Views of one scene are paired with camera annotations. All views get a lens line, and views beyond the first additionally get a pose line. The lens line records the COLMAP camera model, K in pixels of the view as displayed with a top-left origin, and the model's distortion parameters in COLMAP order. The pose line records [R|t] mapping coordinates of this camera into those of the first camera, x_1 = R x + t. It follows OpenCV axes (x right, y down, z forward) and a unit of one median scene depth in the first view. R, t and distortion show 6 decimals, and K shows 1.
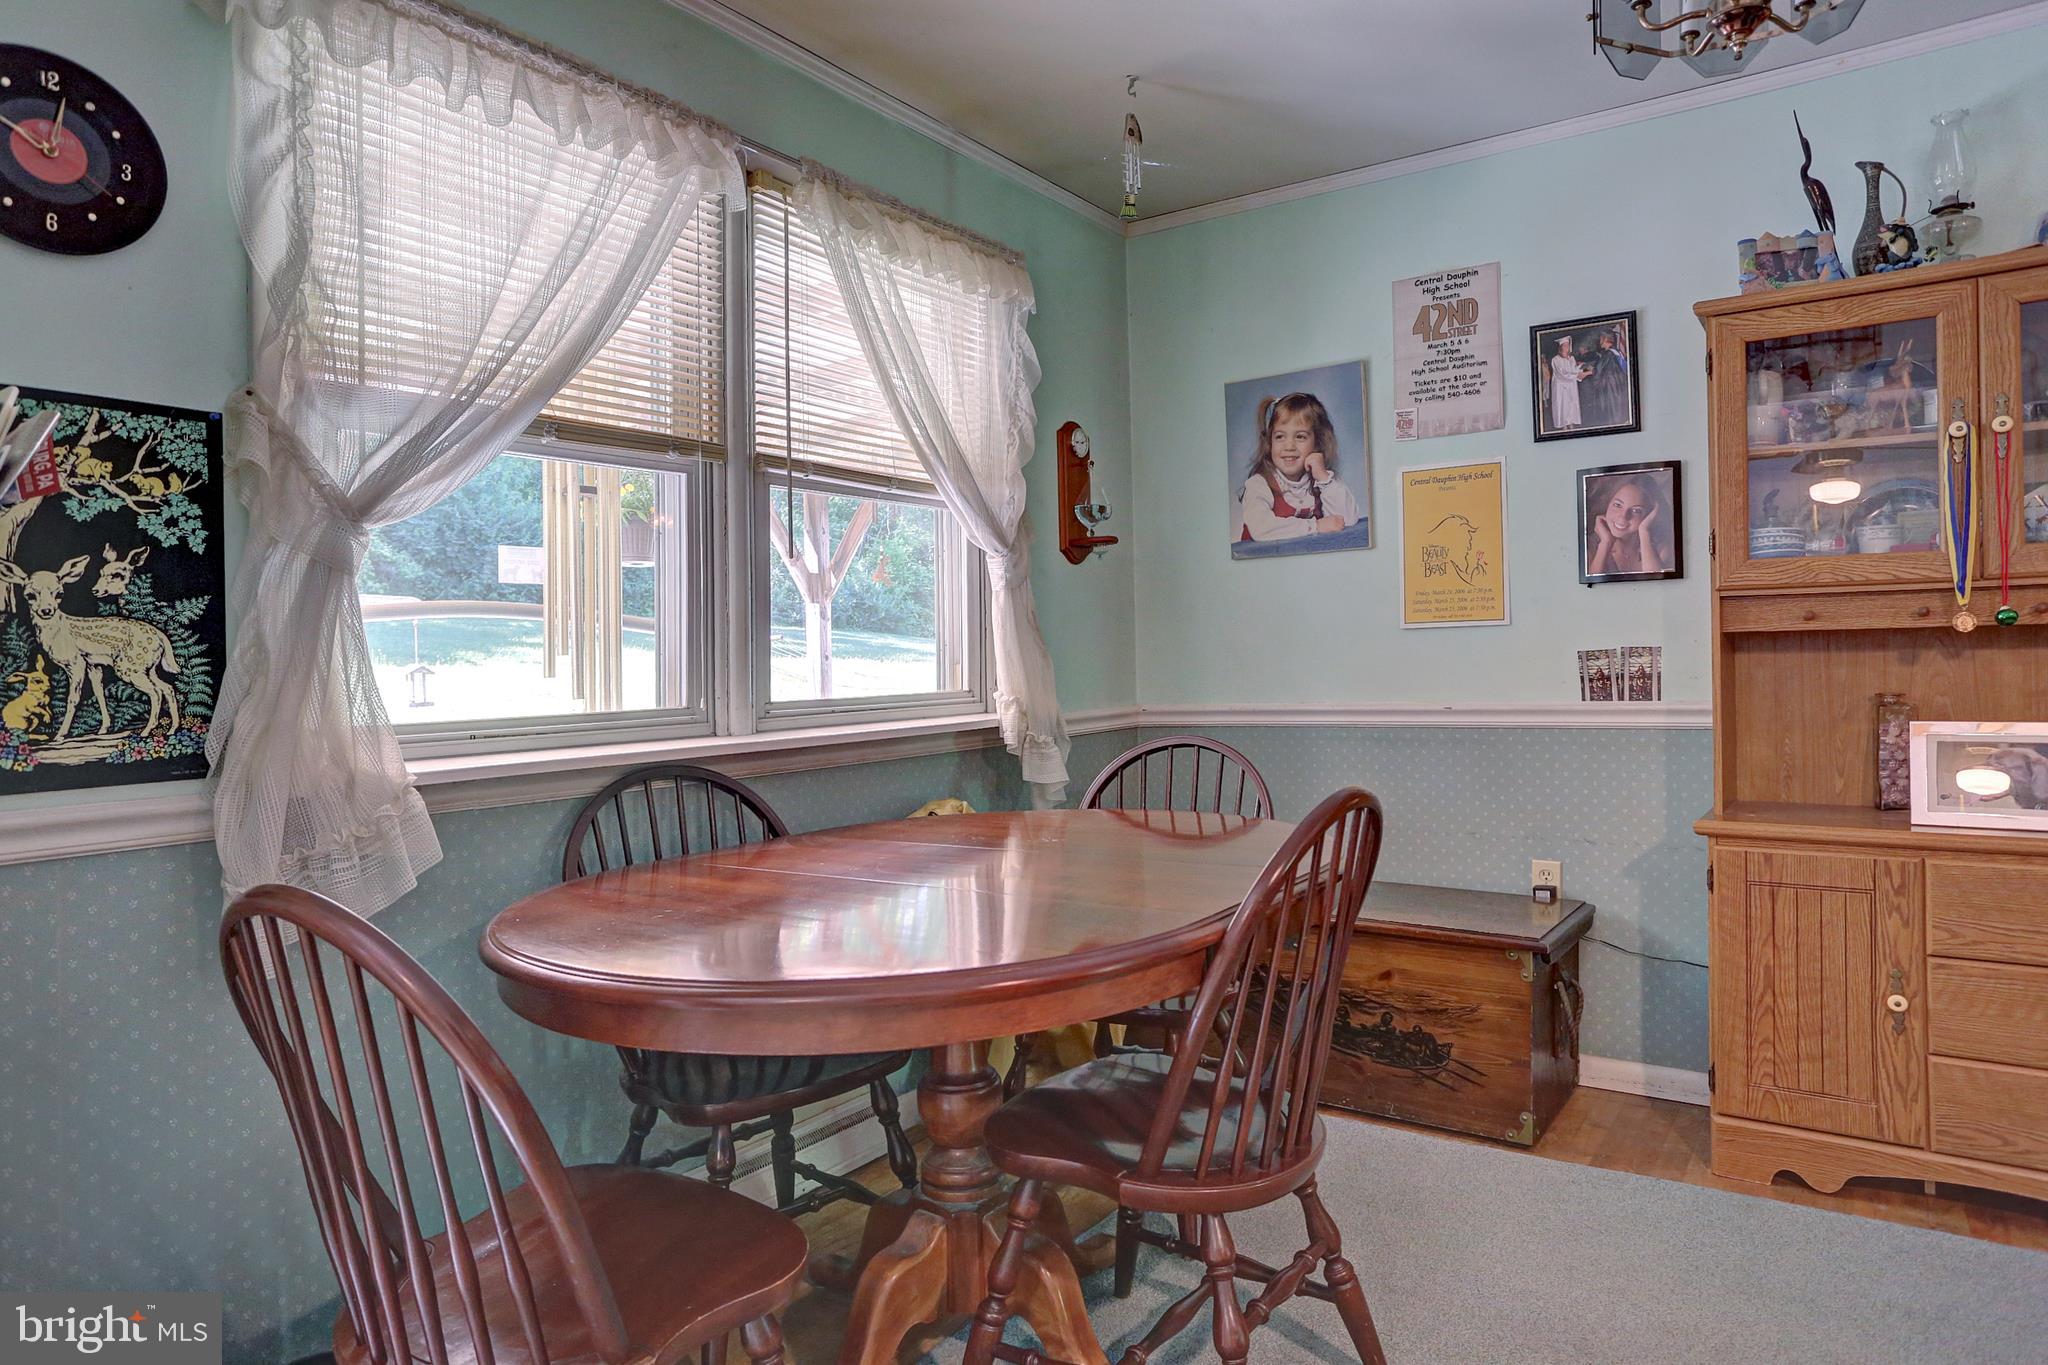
lens RADIAL K [[1243.0, 0, 1027.7], [0, 1243.0, 601.2], [0, 0, 1]] dist [-0.049585, 0.039267]
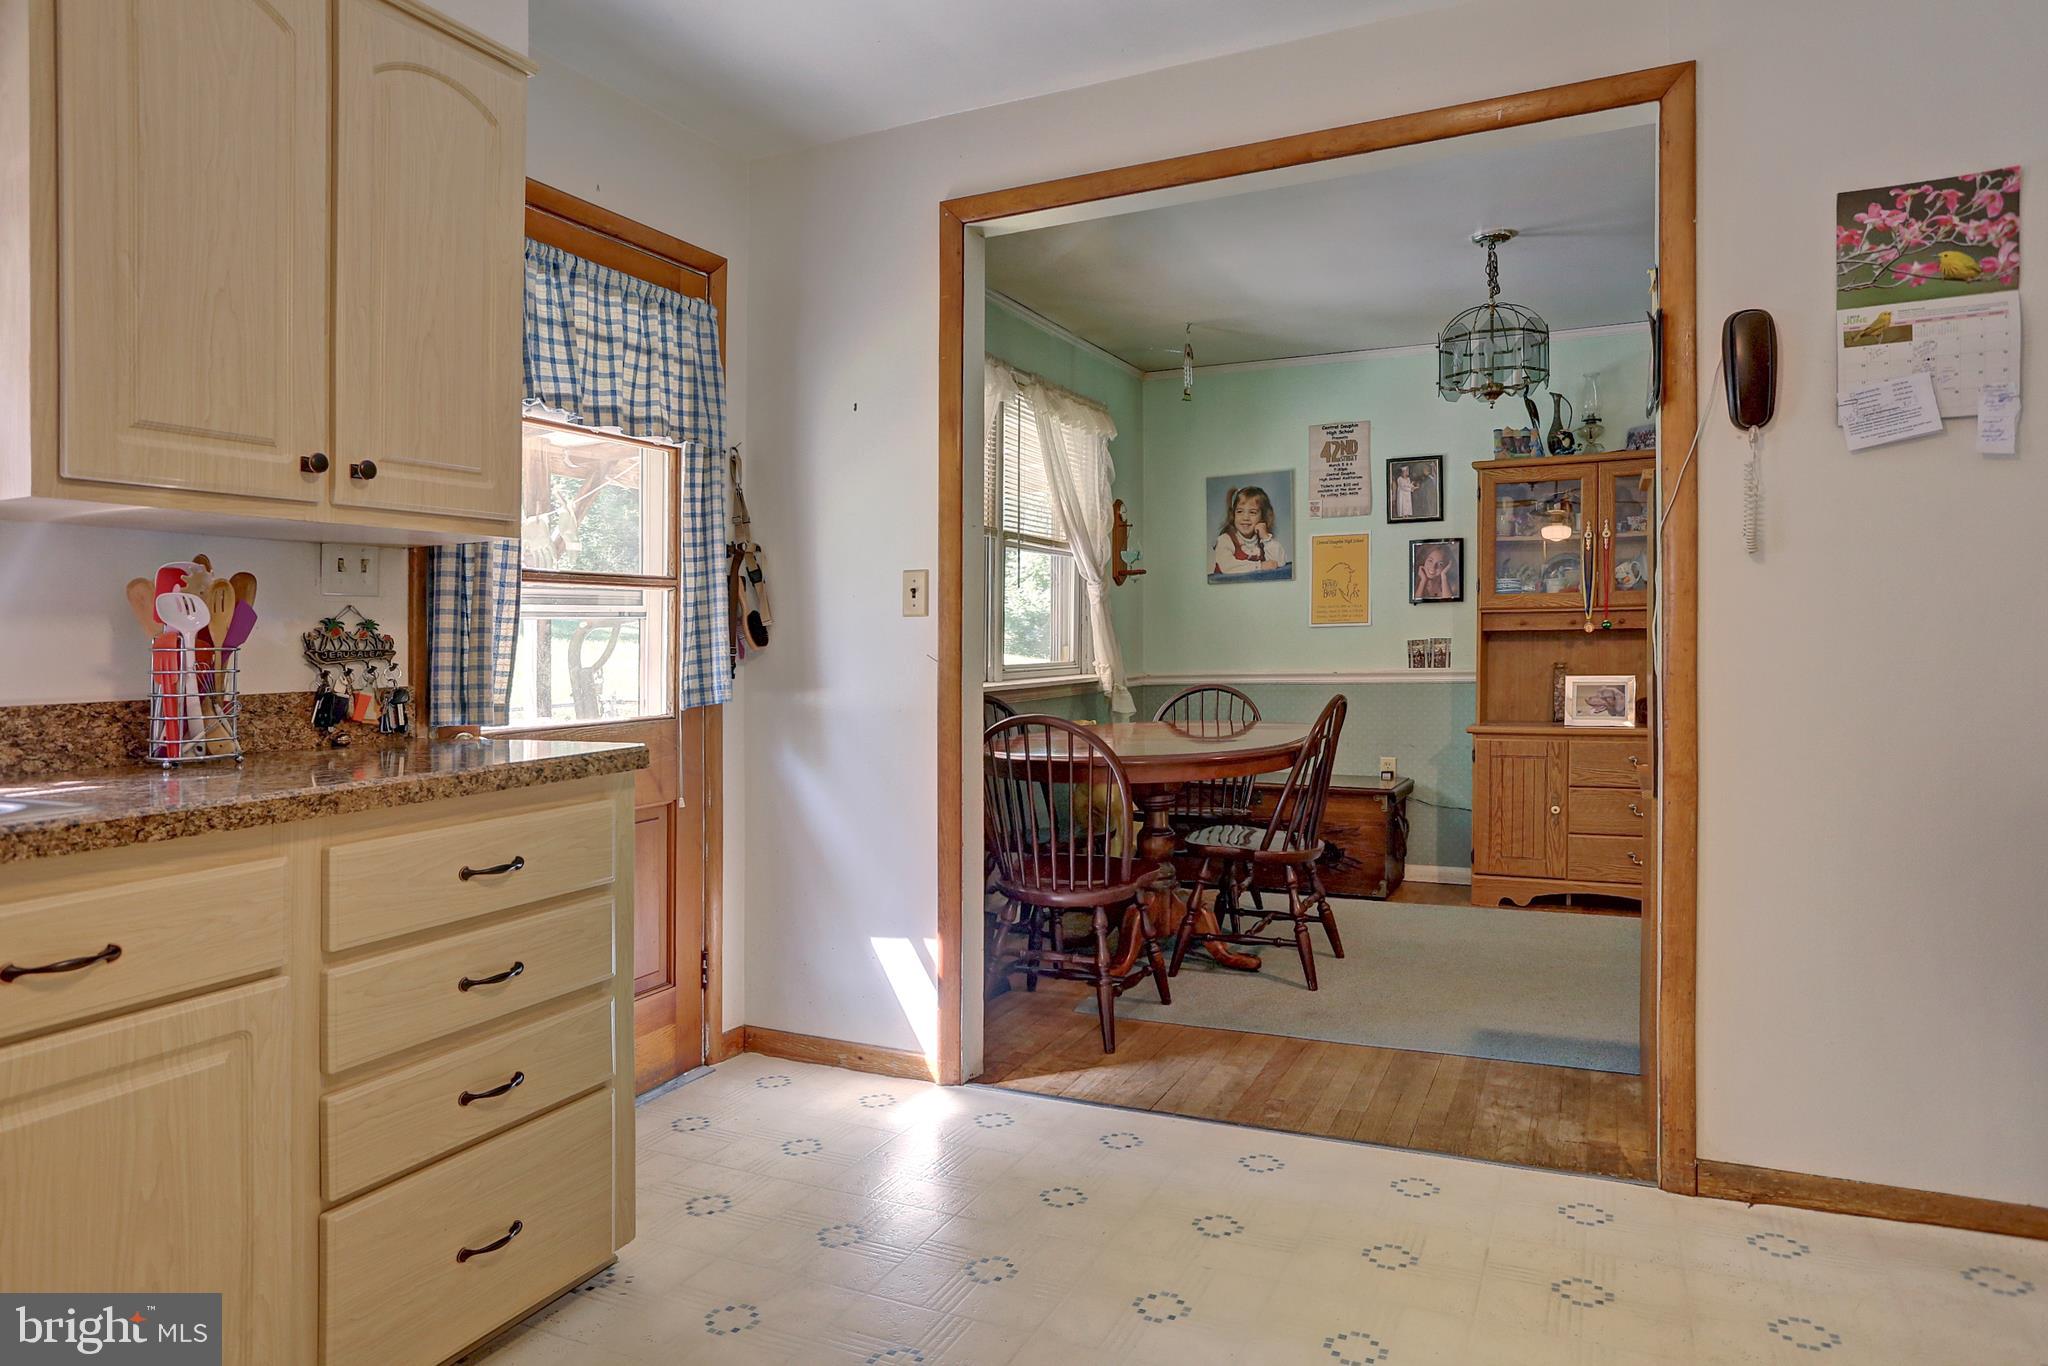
lens RADIAL K [[1302.9, 0, 1034.5], [0, 1302.9, 622.6], [0, 0, 1]] dist [-0.051147, 0.045765]
pose [[0.983841, 0.008725, 0.178832, -0.453504], [-0.013262, 0.999619, 0.024195, -0.025712], [-0.178553, -0.026176, 0.983582, -0.810955]]
